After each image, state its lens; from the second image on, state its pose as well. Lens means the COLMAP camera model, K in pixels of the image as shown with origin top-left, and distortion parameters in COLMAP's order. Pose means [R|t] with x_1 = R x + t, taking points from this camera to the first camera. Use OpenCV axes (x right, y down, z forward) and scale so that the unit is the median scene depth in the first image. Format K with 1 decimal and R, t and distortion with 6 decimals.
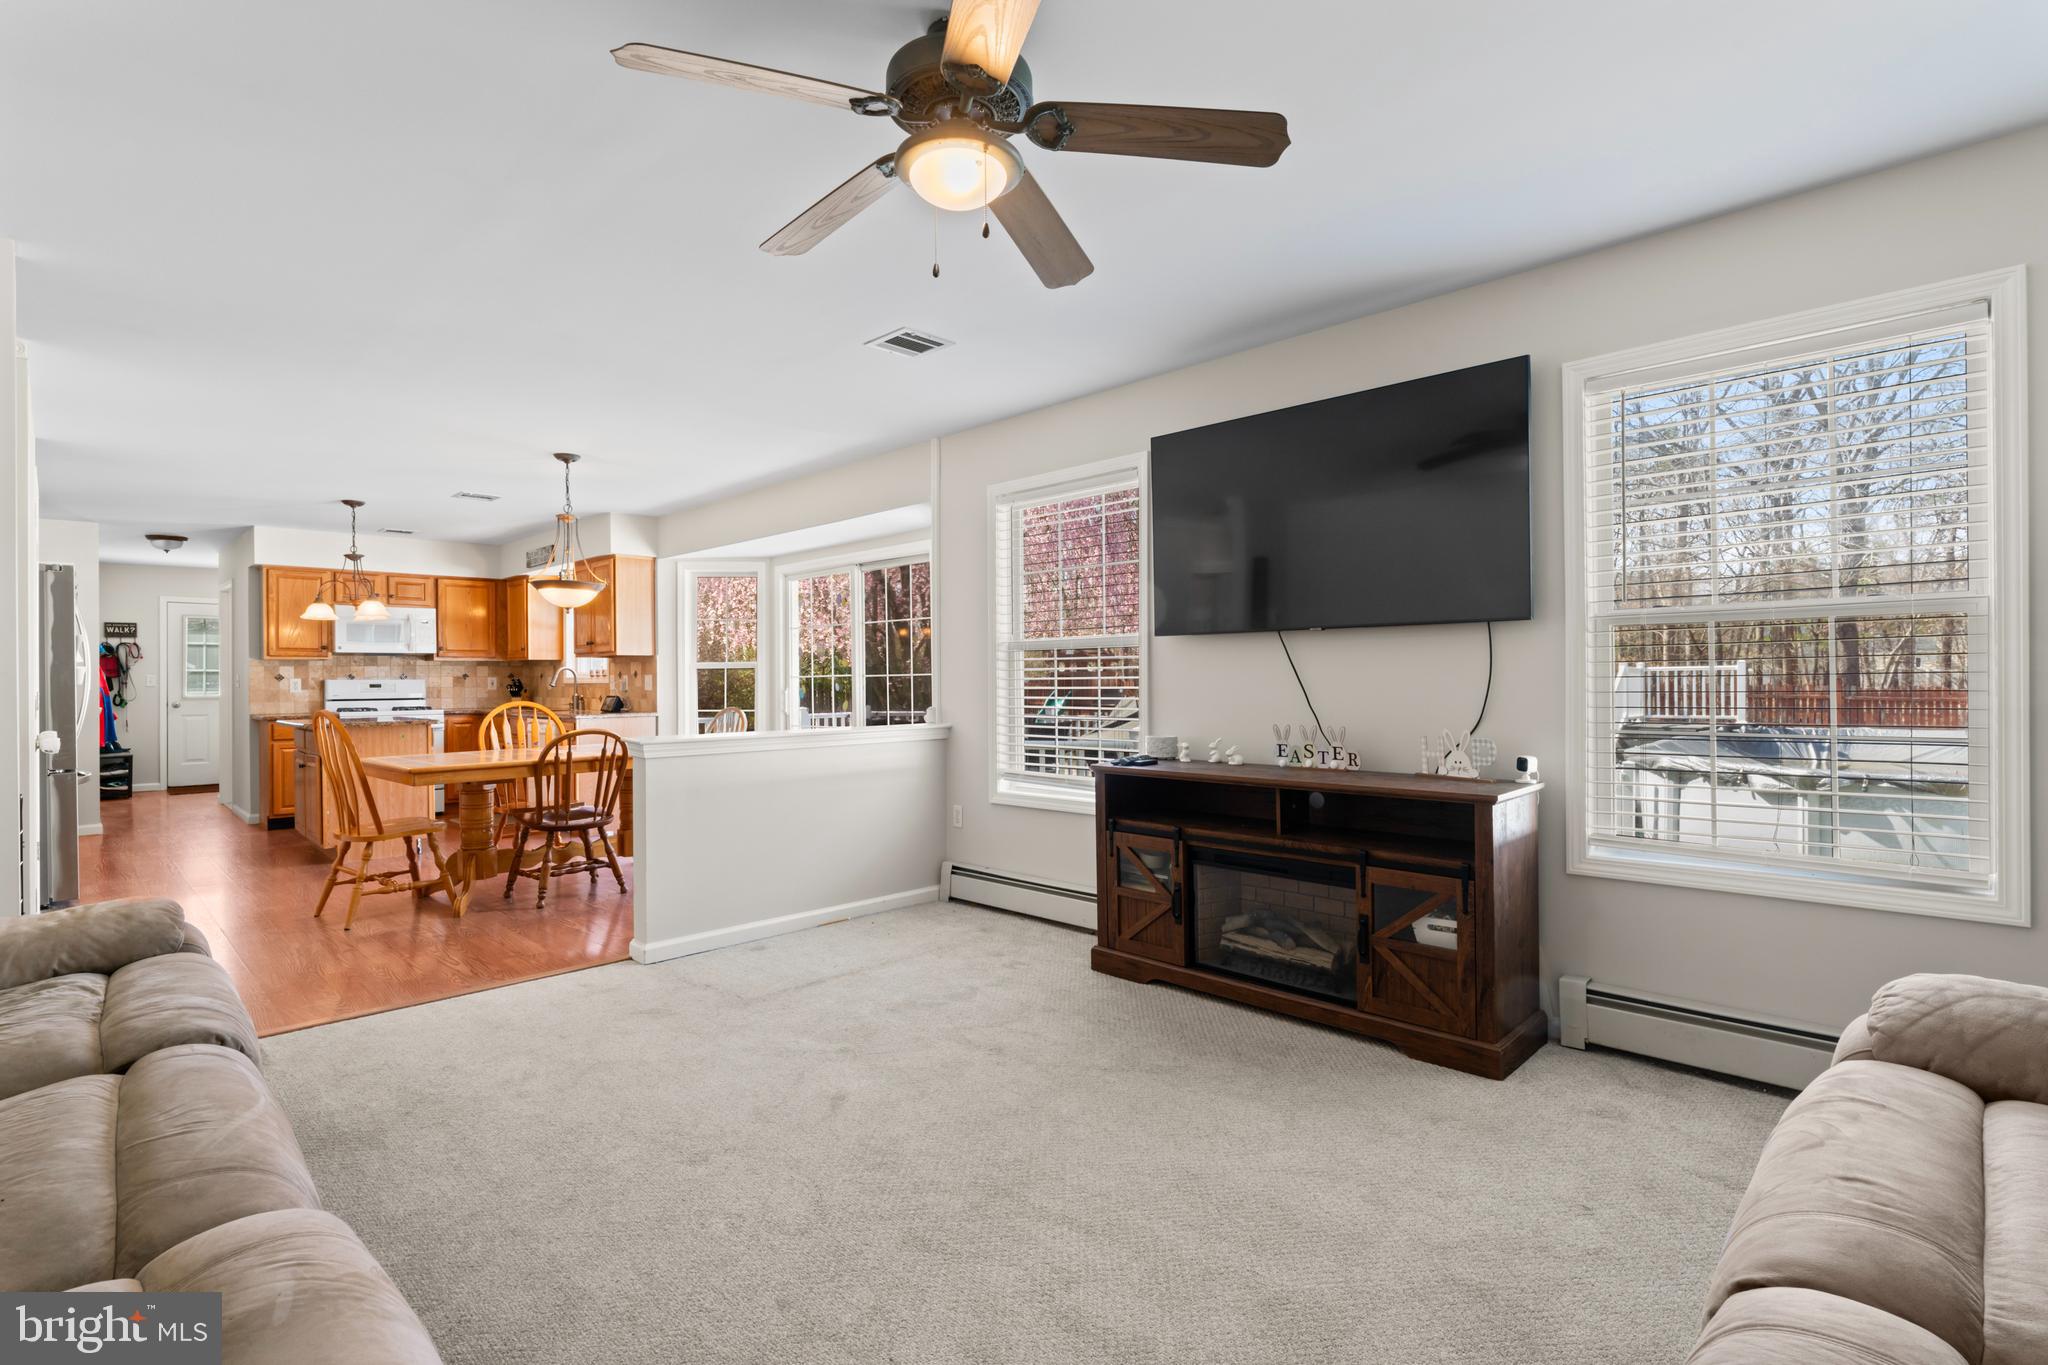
lens RADIAL K [[976.7, 0, 1024.0], [0, 976.7, 682.5], [0, 0, 1]] dist [0.000165, 0.000134]
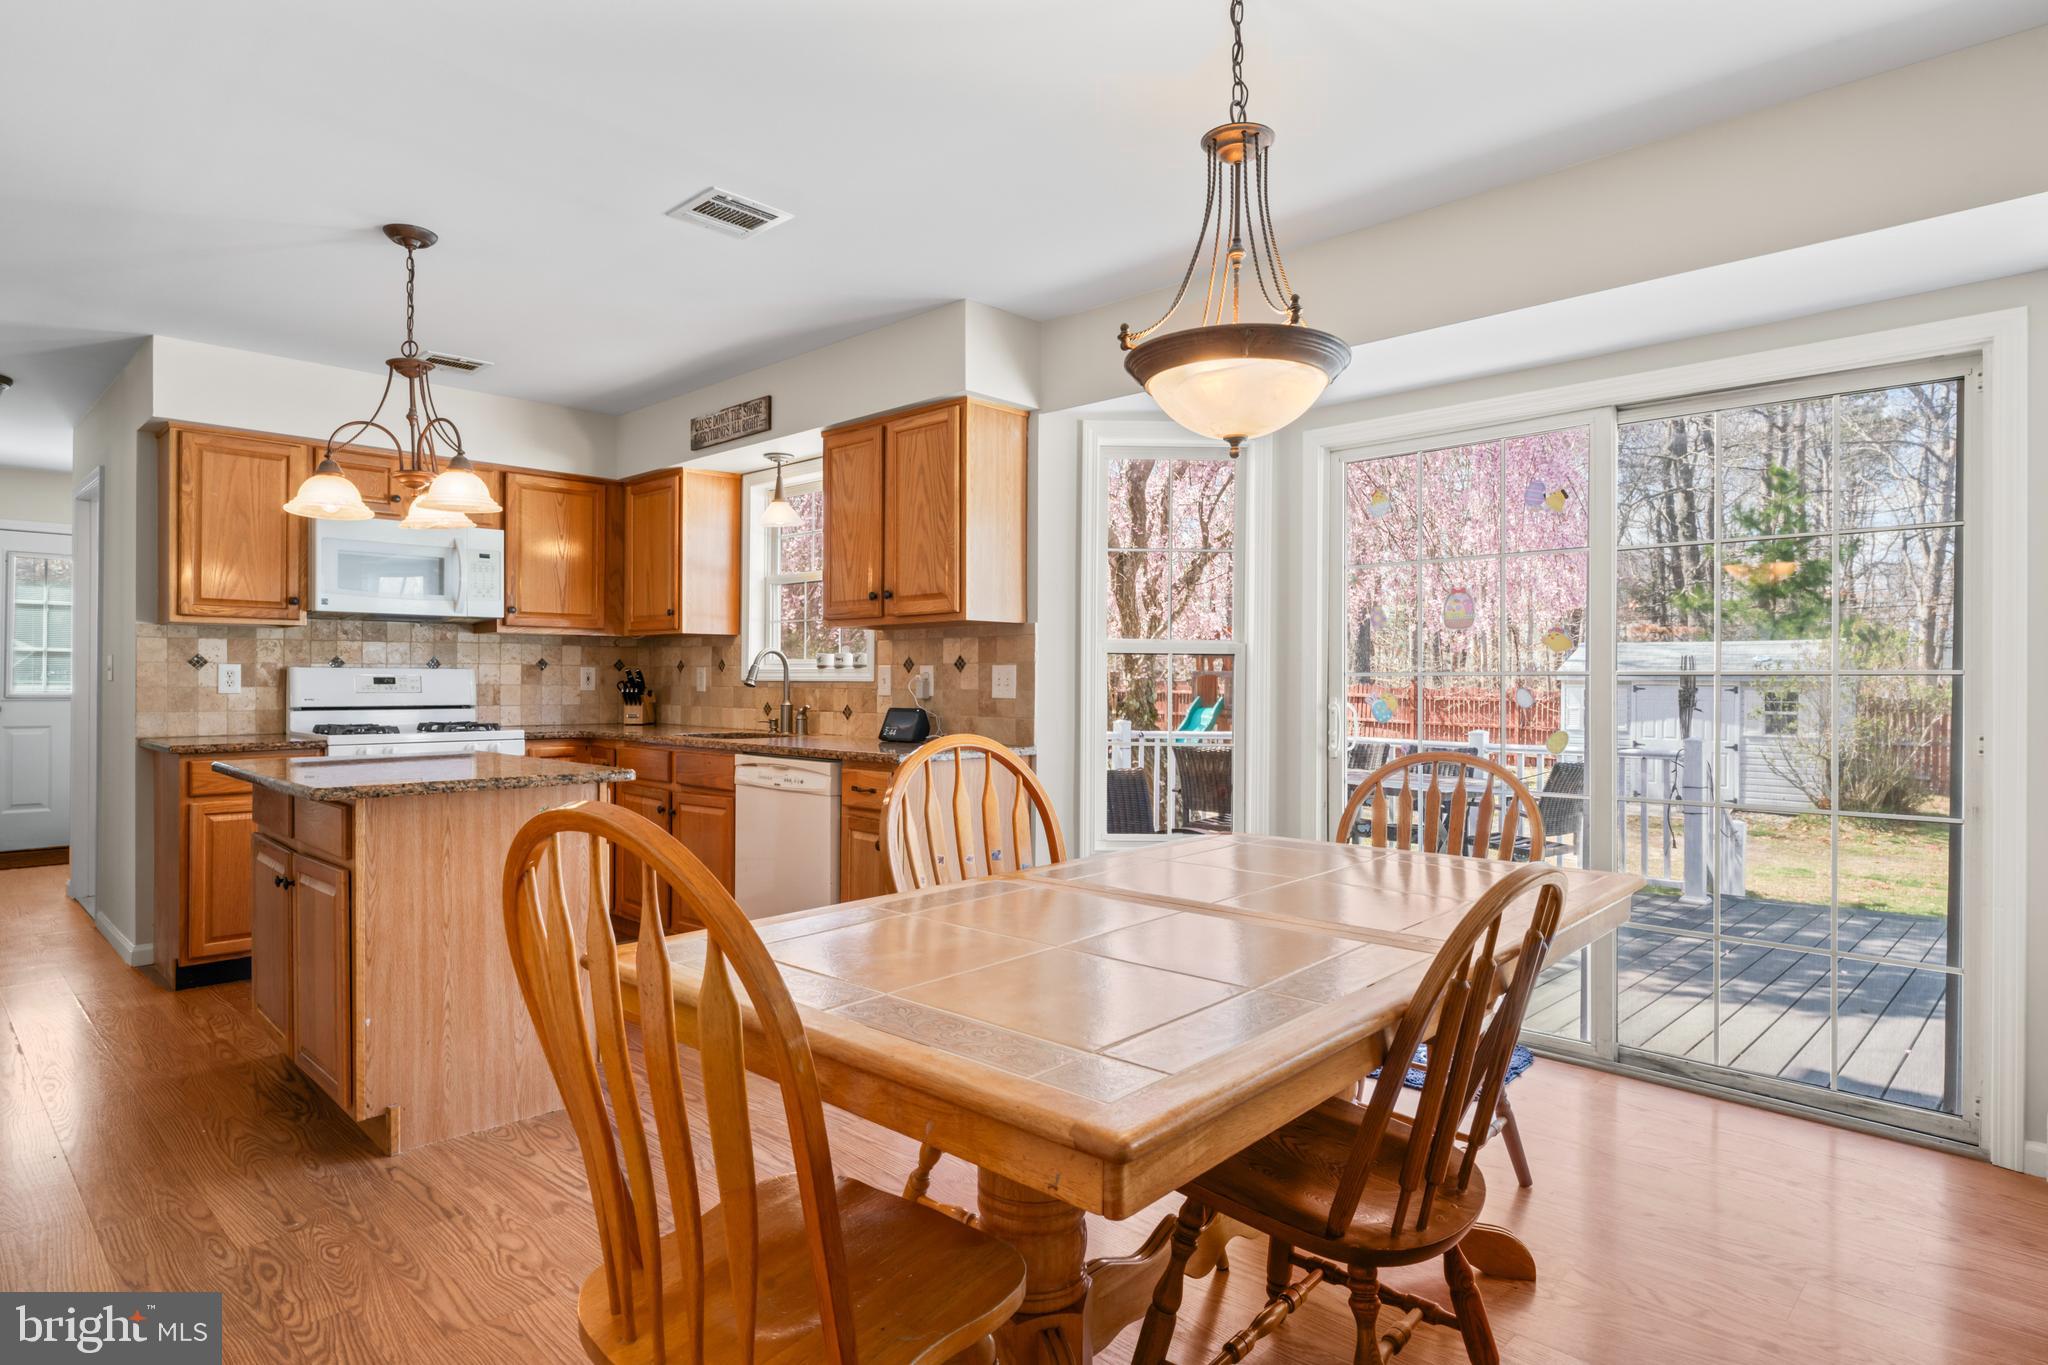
lens RADIAL K [[1127.0, 0, 1016.9], [0, 1127.0, 681.1], [0, 0, 1]] dist [0.000046, 0.000525]
pose [[0.999874, 0.011958, 0.010405, -0.361017], [-0.011948, 0.999928, -0.001081, 0.000421], [-0.010417, 0.000956, 0.999945, 0.435491]]
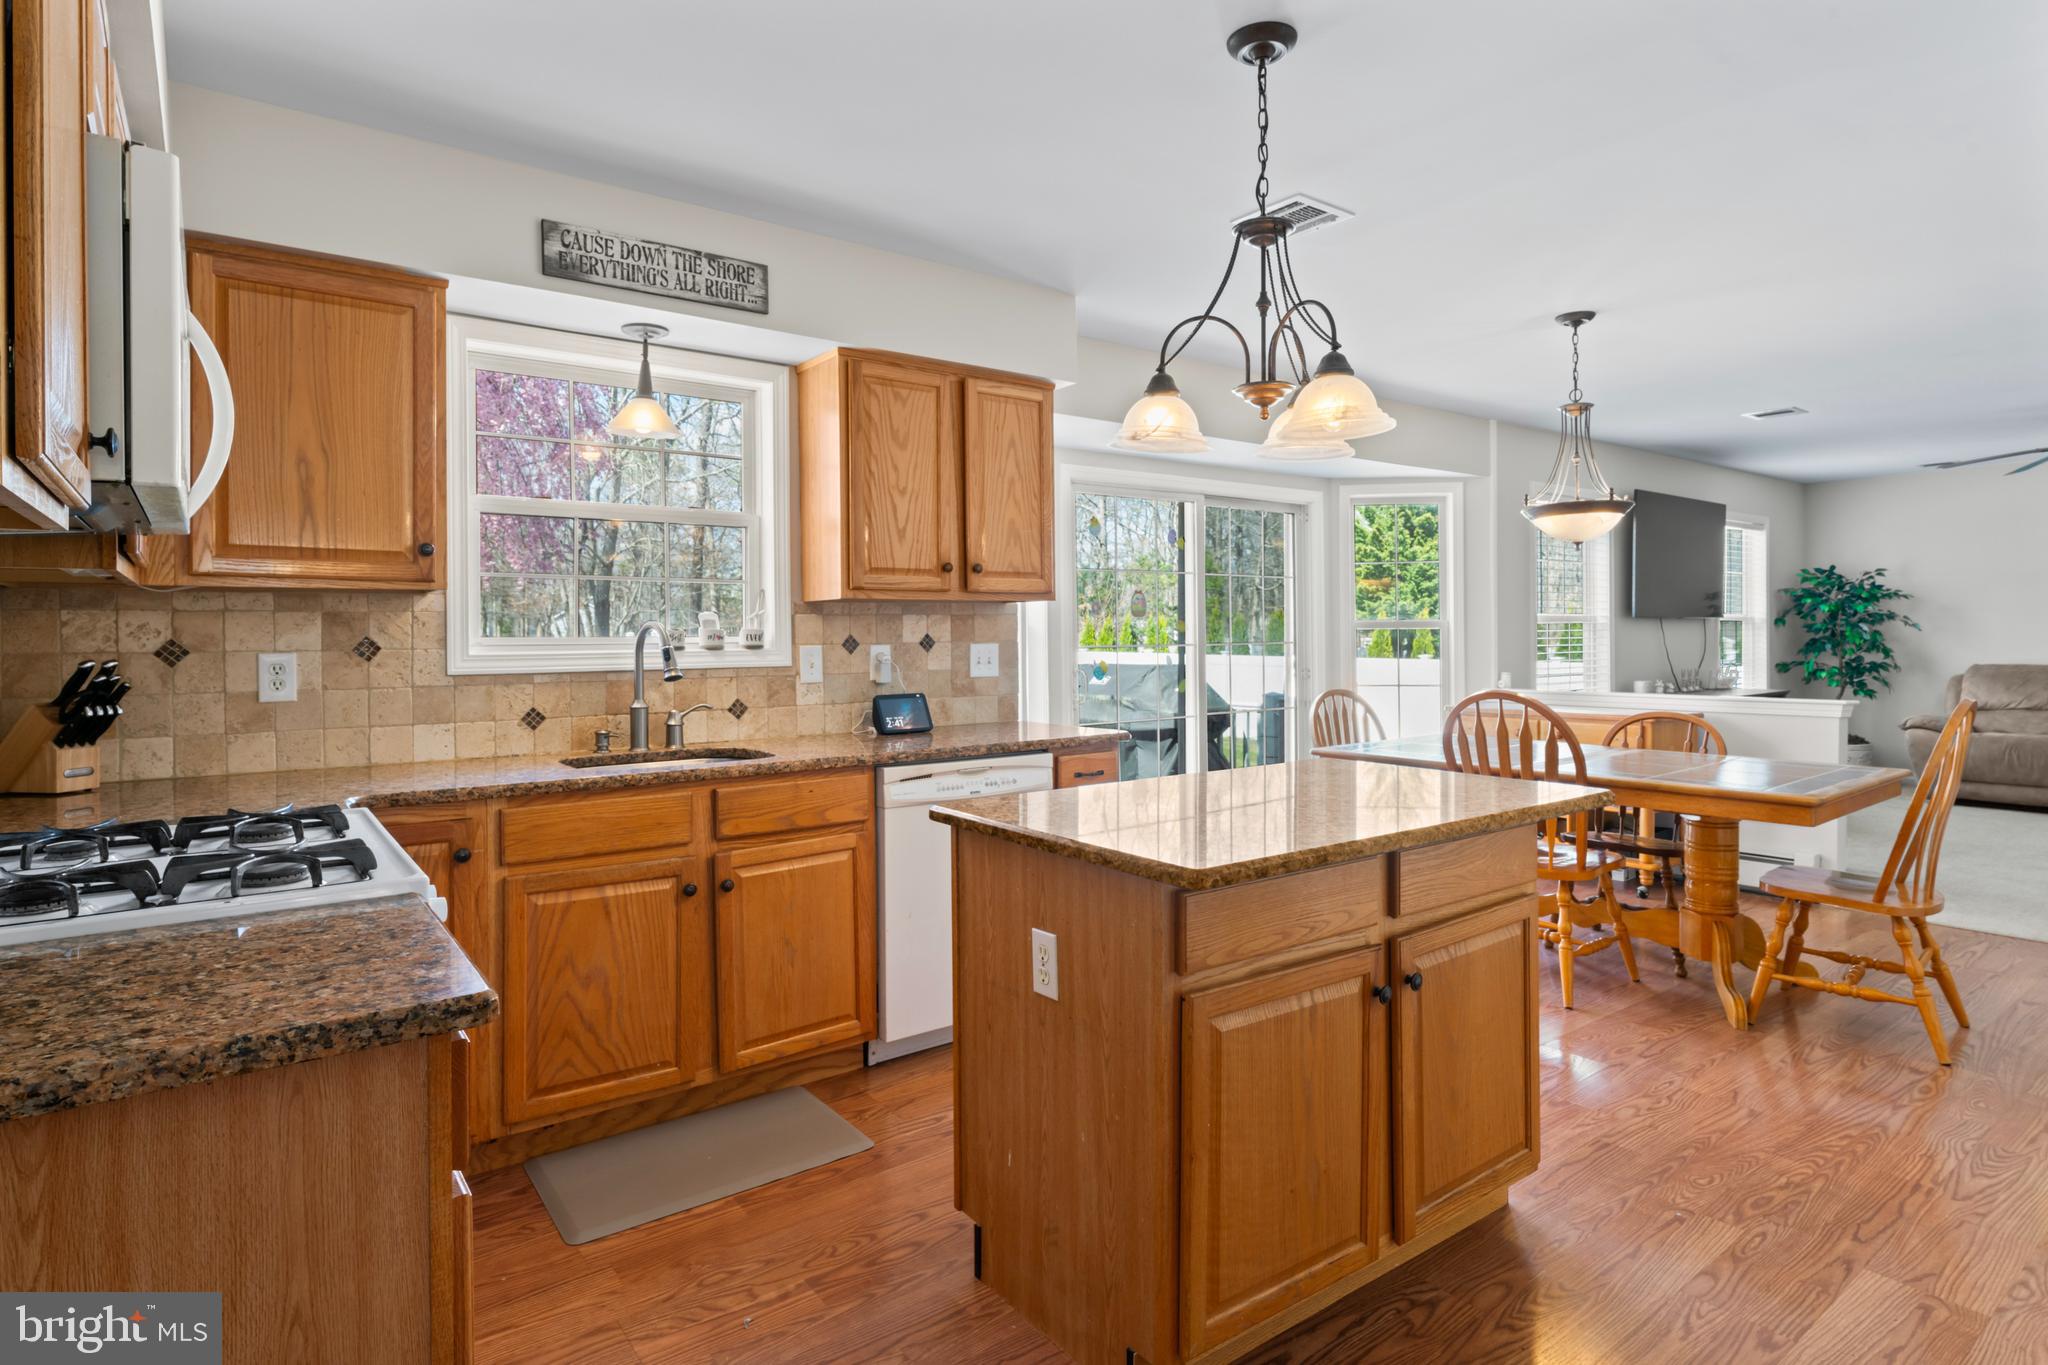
lens RADIAL K [[1076.1, 0, 1029.7], [0, 1076.1, 640.4], [0, 0, 1]] dist [-0.000197, -0.001286]
pose [[0.138829, 0.001987, 0.990314, -0.838620], [0.010015, 0.999944, -0.003410, -0.006887], [-0.990266, 0.010391, 0.138801, 0.852052]]
